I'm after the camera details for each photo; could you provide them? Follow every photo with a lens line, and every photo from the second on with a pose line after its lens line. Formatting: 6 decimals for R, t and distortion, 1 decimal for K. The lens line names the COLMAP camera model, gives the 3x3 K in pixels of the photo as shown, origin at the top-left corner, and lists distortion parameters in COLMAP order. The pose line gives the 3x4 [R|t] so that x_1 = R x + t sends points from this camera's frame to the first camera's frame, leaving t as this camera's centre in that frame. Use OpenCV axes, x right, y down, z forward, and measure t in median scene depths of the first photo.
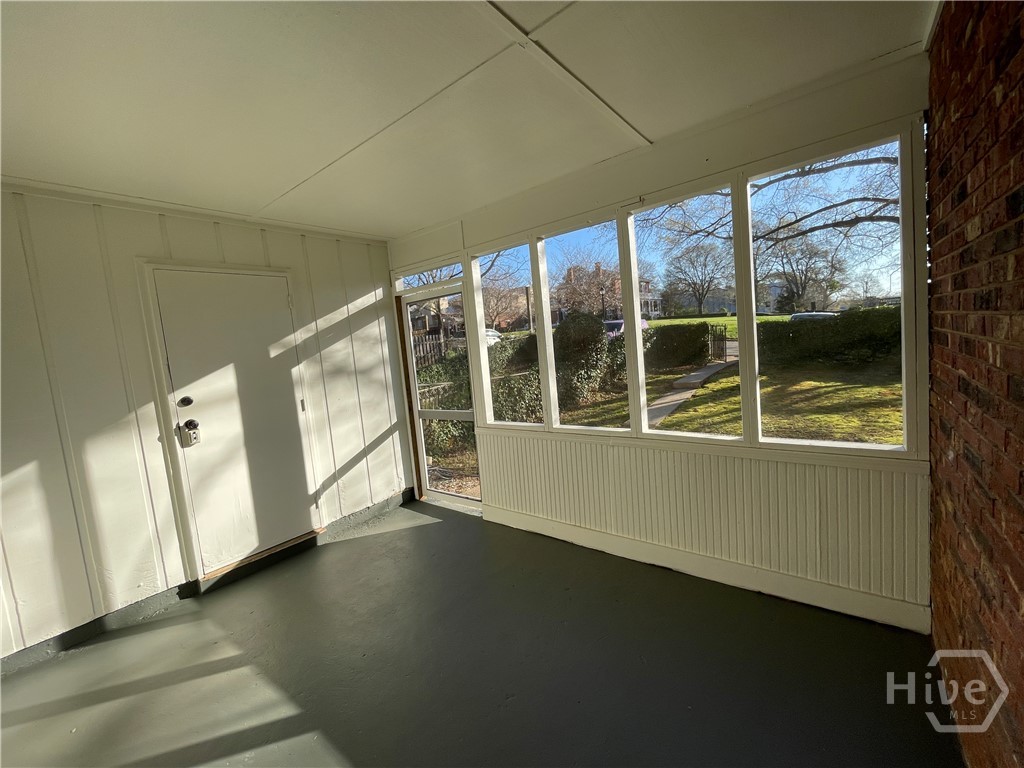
lens RADIAL K [[413.6, 0, 506.5], [0, 413.6, 382.2], [0, 0, 1]] dist [-0.001077, -0.000371]
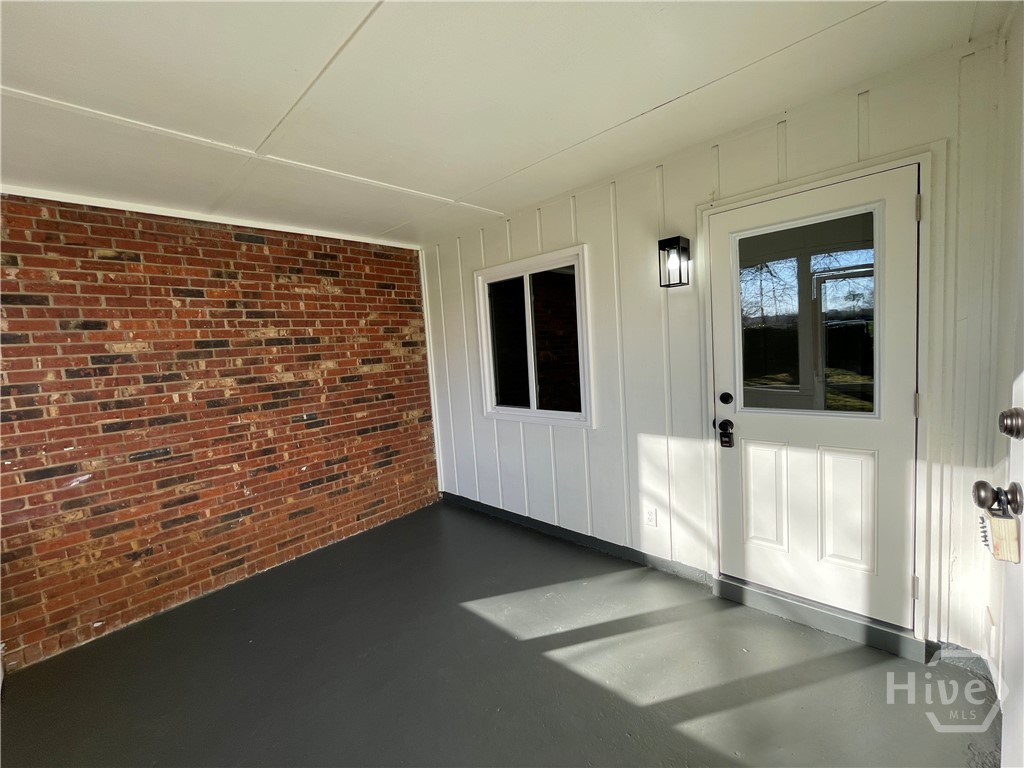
lens RADIAL K [[413.6, 0, 508.3], [0, 413.6, 383.2], [0, 0, 1]] dist [-0.001077, -0.000371]
pose [[-0.983294, 0.160492, 0.085880, -0.035416], [0.173228, 0.969974, 0.170712, -0.007949], [-0.055903, 0.182737, -0.981571, 0.113519]]
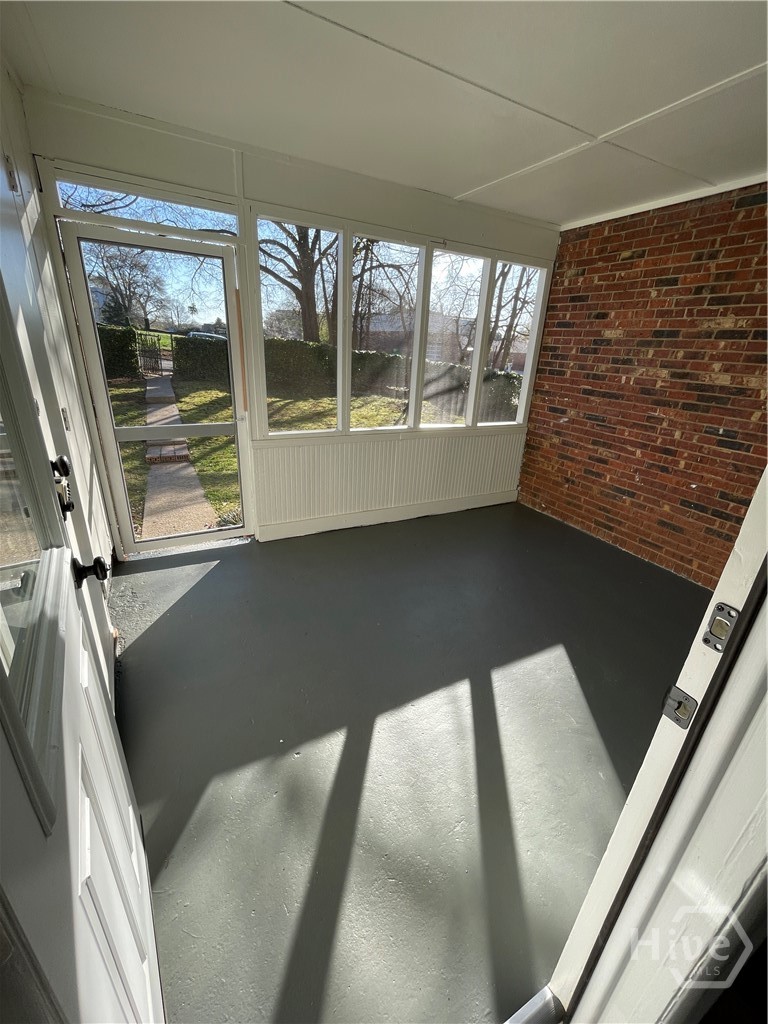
lens RADIAL K [[413.6, 0, 376.2], [0, 413.6, 508.9], [0, 0, 1]] dist [-0.001077, -0.000371]
pose [[0.405334, -0.232092, 0.884216, -0.086131], [-0.002741, 0.966922, 0.255058, 0.002805], [-0.914164, -0.105808, 0.391290, 0.047596]]
